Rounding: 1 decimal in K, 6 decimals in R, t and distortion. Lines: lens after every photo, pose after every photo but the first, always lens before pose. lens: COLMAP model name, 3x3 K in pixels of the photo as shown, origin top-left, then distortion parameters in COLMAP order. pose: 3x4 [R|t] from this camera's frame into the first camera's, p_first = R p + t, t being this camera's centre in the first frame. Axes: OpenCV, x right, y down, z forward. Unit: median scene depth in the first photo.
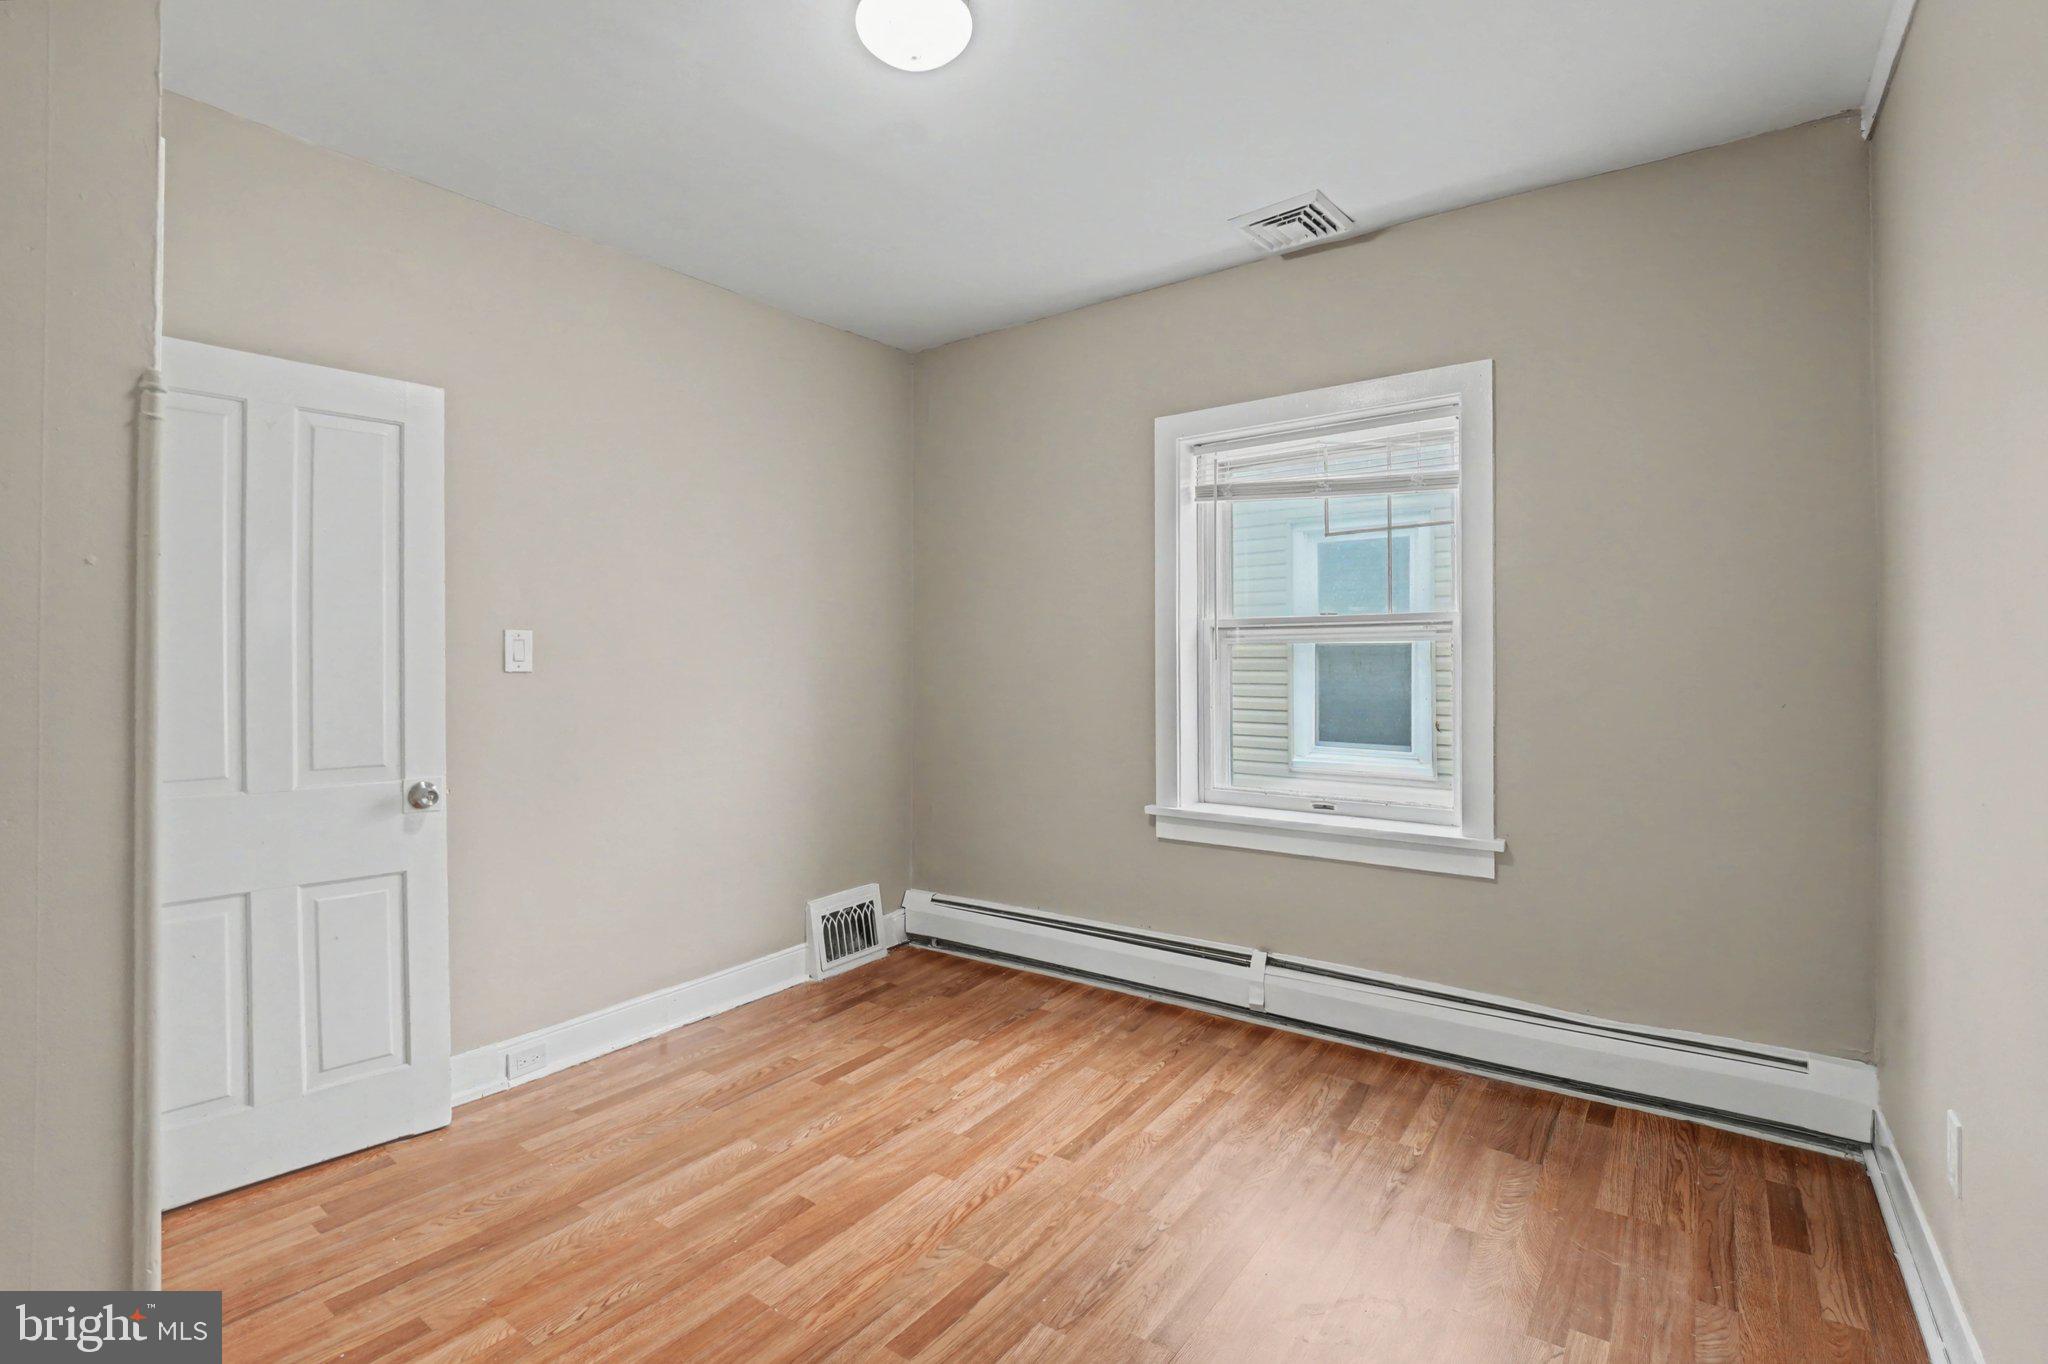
lens RADIAL K [[946.6, 0, 1017.3], [0, 946.6, 665.3], [0, 0, 1]] dist [-0.024274, -0.004348]
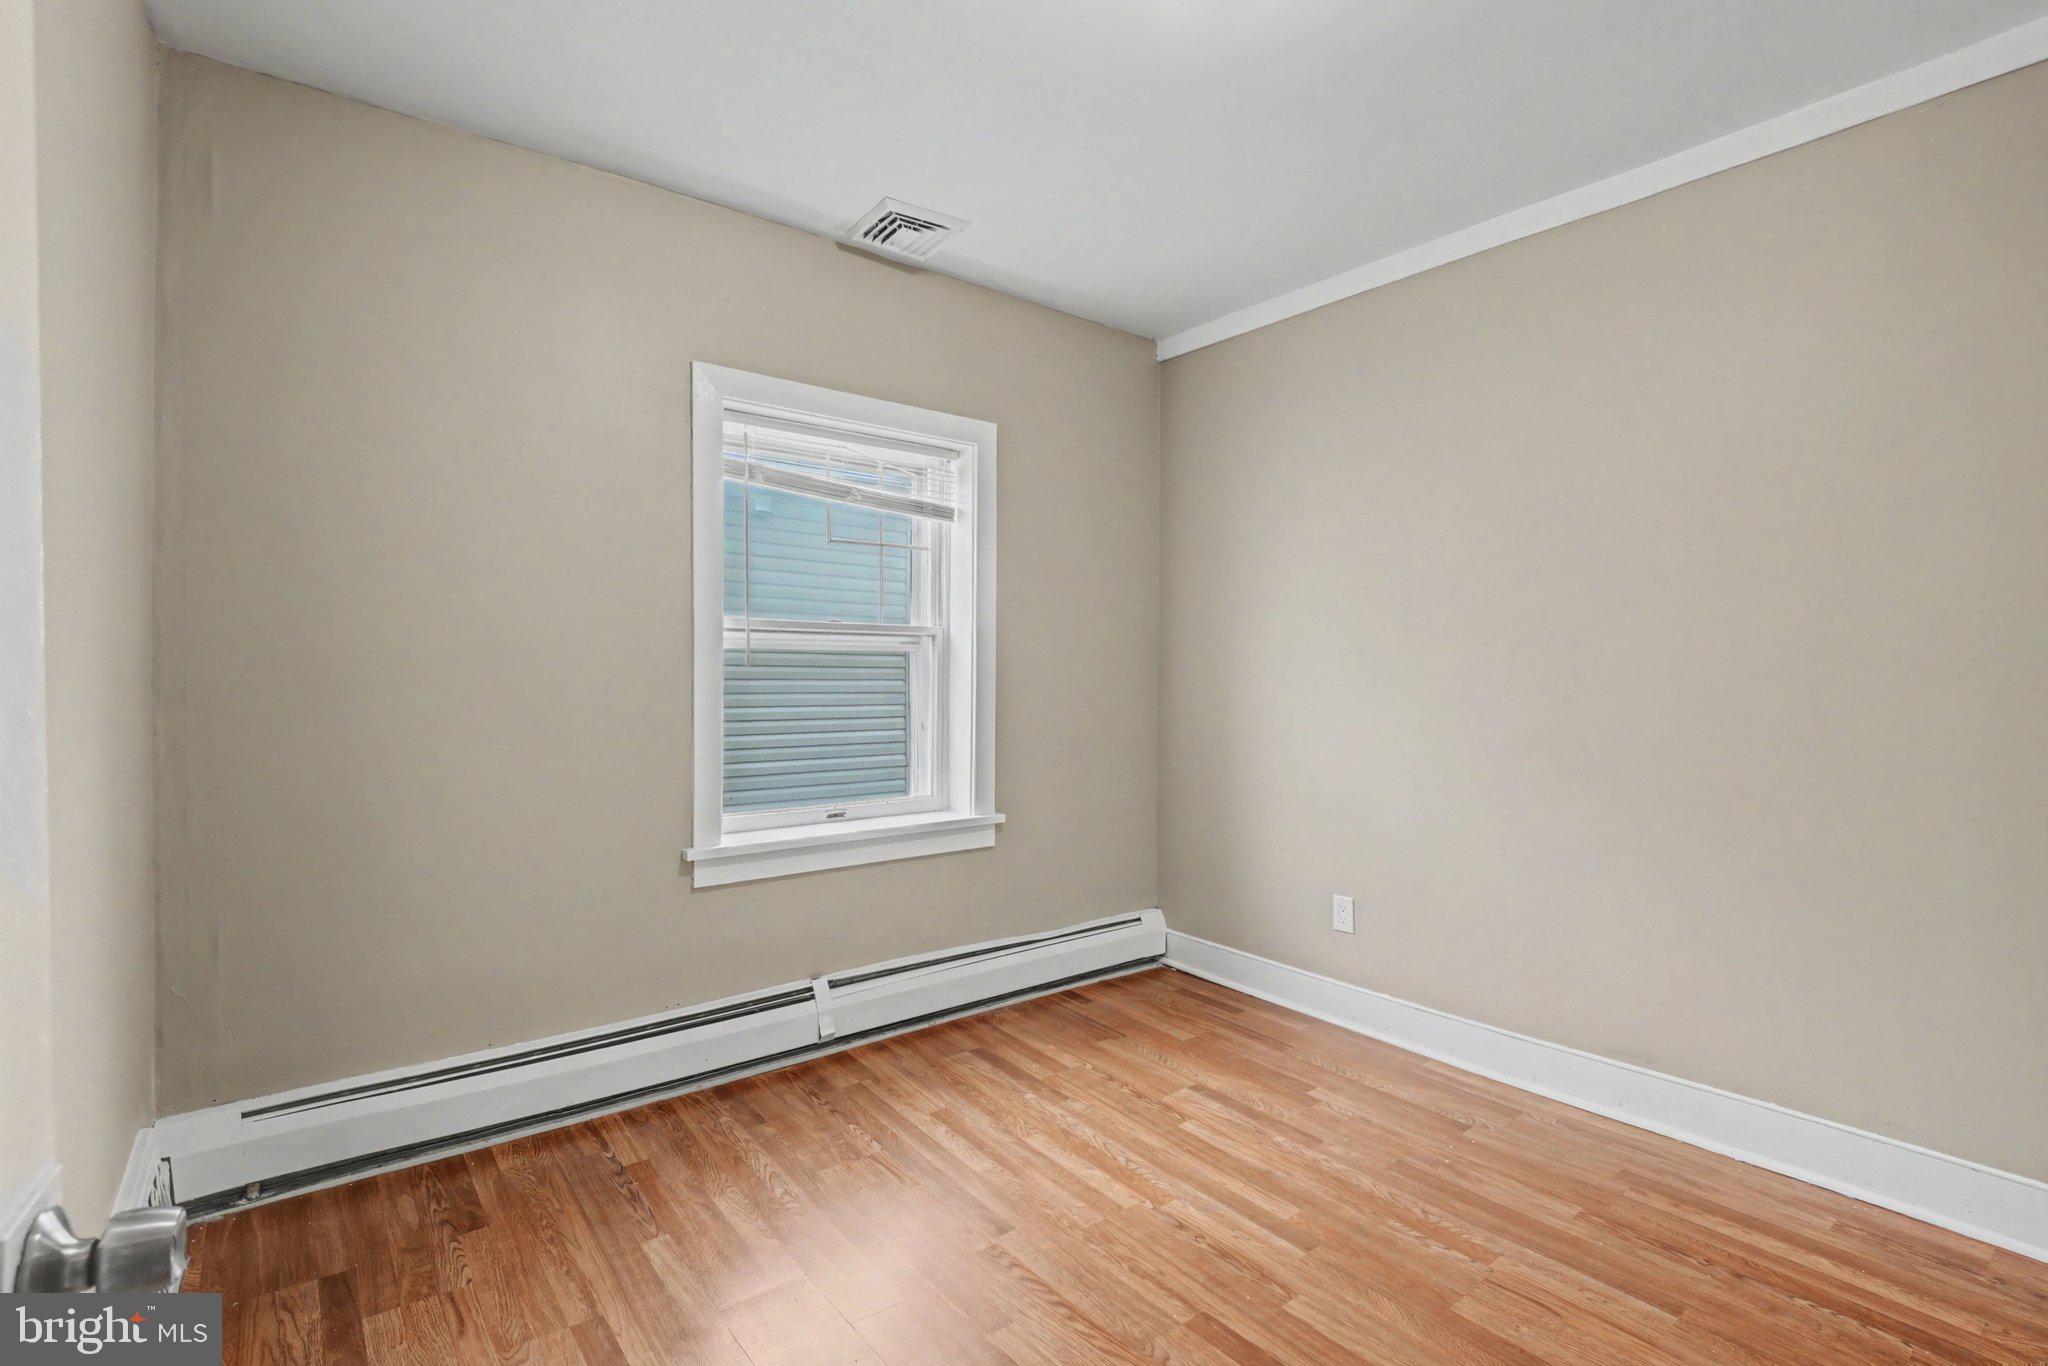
lens RADIAL K [[946.6, 0, 1020.5], [0, 946.6, 682.1], [0, 0, 1]] dist [-0.024274, -0.004348]
pose [[0.286233, -0.022790, 0.957889, -0.668638], [-0.000690, 0.999712, 0.023991, -0.016336], [-0.958160, -0.007528, 0.286135, 0.625728]]
